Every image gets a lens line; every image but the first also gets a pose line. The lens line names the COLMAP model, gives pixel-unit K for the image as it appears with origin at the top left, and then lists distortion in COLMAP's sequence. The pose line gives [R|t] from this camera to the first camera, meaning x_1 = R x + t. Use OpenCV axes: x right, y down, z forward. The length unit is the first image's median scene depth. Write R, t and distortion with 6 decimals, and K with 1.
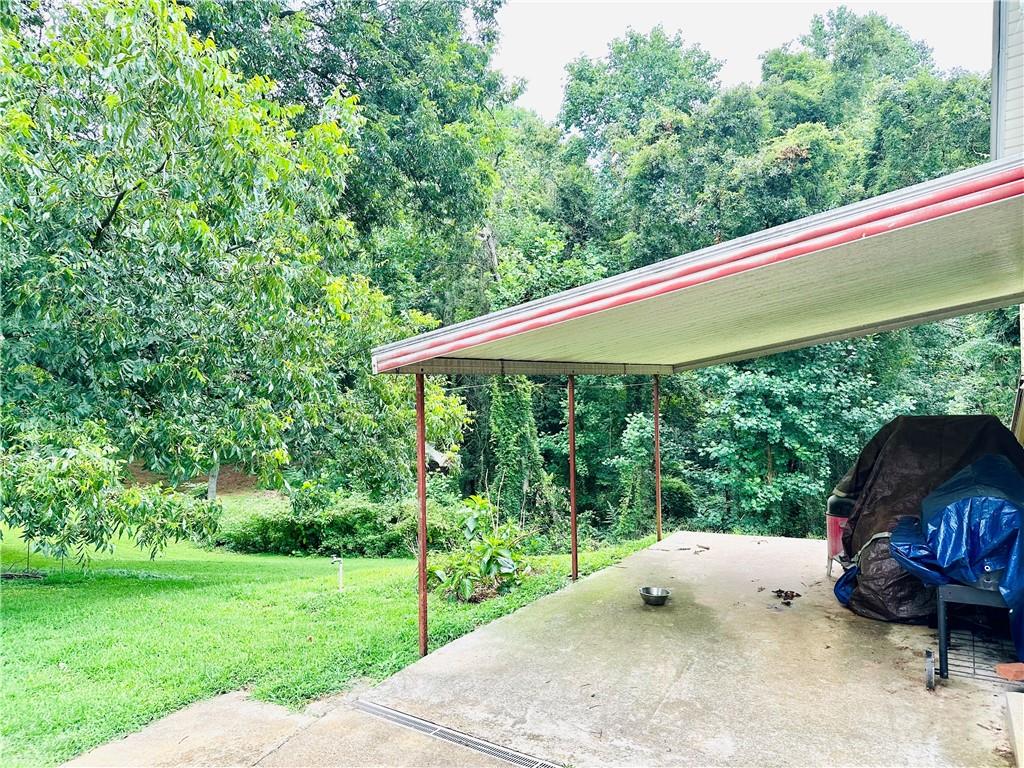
lens RADIAL K [[732.6, 0, 512.9], [0, 732.6, 388.4], [0, 0, 1]] dist [0.119312, -0.148246]
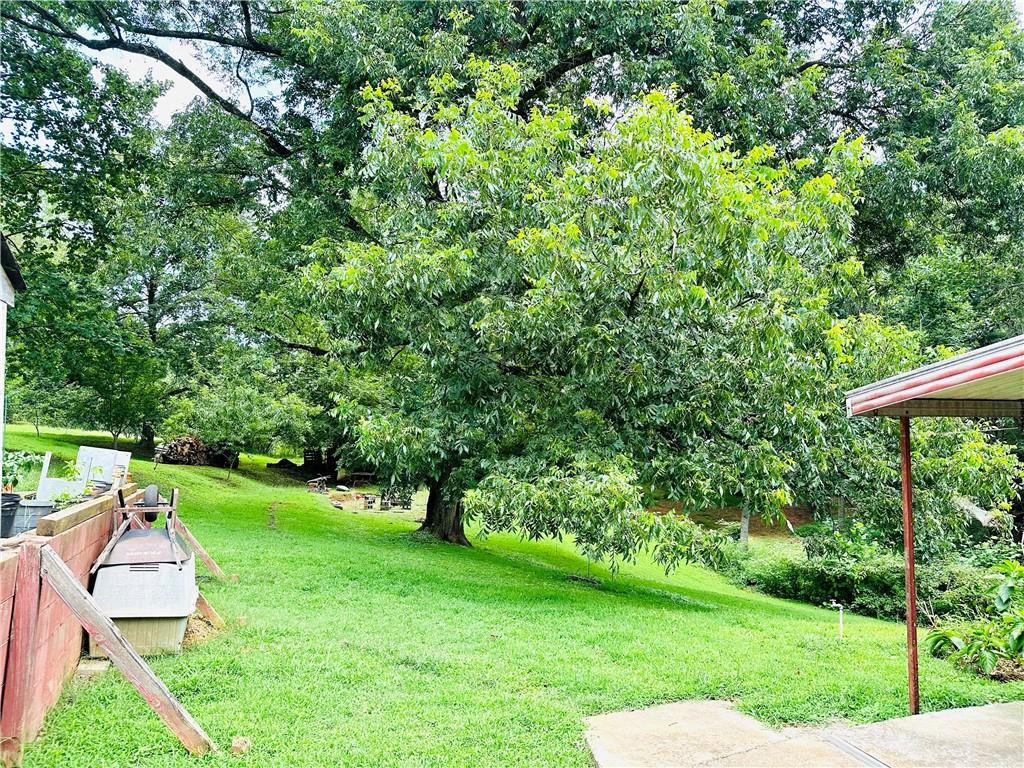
lens RADIAL K [[732.6, 0, 512.9], [0, 732.6, 388.4], [0, 0, 1]] dist [0.119312, -0.148246]
pose [[0.770129, -0.023645, -0.637449, 0.067319], [-0.014161, 0.998433, -0.054144, 0.002110], [0.637731, 0.050724, 0.768588, -0.051140]]
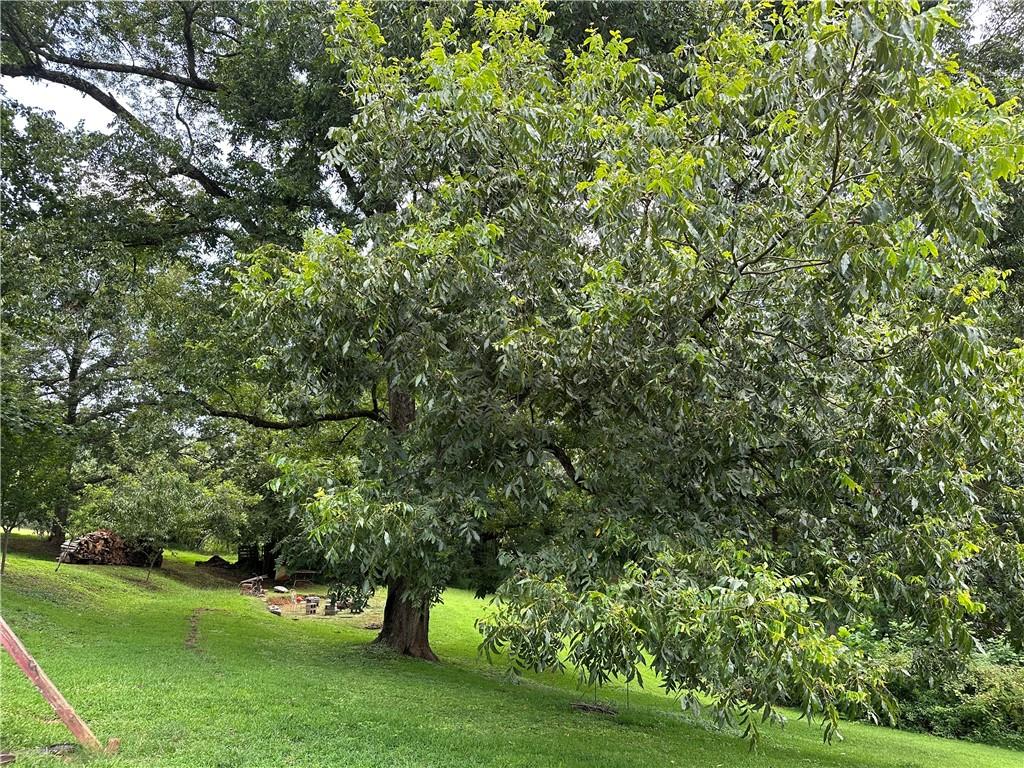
lens RADIAL K [[744.7, 0, 510.8], [0, 744.7, 379.5], [0, 0, 1]] dist [0.048742, -0.048324]
pose [[0.809925, -0.107527, -0.576593, -0.226952], [-0.000030, 0.983045, -0.183366, 0.017394], [0.586533, 0.148530, 0.796189, 0.166467]]
